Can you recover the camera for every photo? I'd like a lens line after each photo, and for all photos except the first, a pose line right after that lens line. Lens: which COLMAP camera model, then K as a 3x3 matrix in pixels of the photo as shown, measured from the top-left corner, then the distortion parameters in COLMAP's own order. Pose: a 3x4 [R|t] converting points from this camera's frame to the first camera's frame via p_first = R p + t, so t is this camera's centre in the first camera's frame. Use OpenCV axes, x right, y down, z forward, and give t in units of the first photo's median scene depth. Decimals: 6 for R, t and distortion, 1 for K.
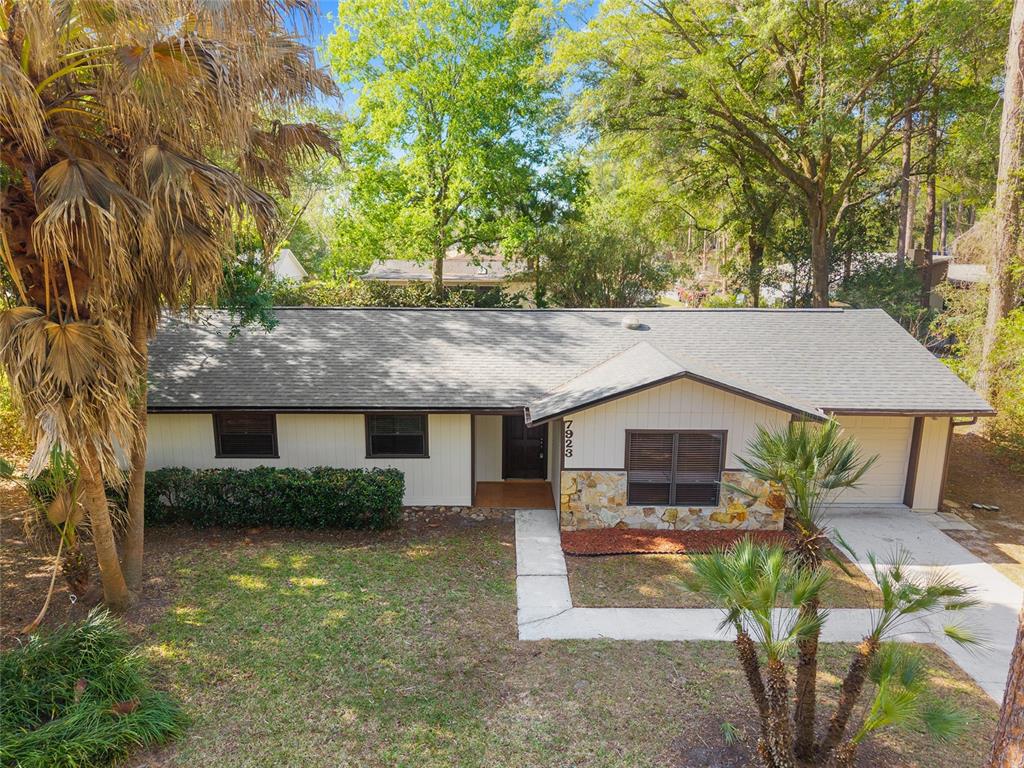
lens RADIAL K [[681.8, 0, 510.0], [0, 681.8, 363.3], [0, 0, 1]] dist [-0.010137, -0.005443]
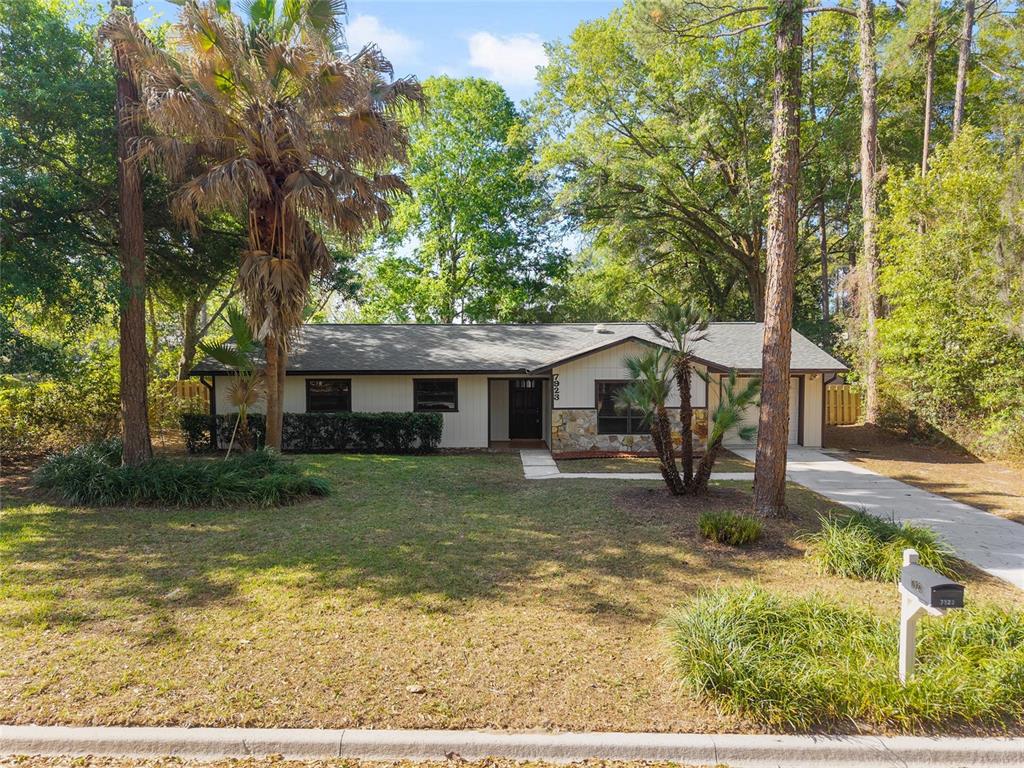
lens RADIAL K [[681.8, 0, 510.0], [0, 681.8, 363.3], [0, 0, 1]] dist [-0.010137, -0.005443]
pose [[0.999854, -0.009667, 0.014115, -0.028563], [0.011906, 0.985661, -0.168319, 0.262820], [-0.012285, 0.168463, 0.985631, -0.386545]]
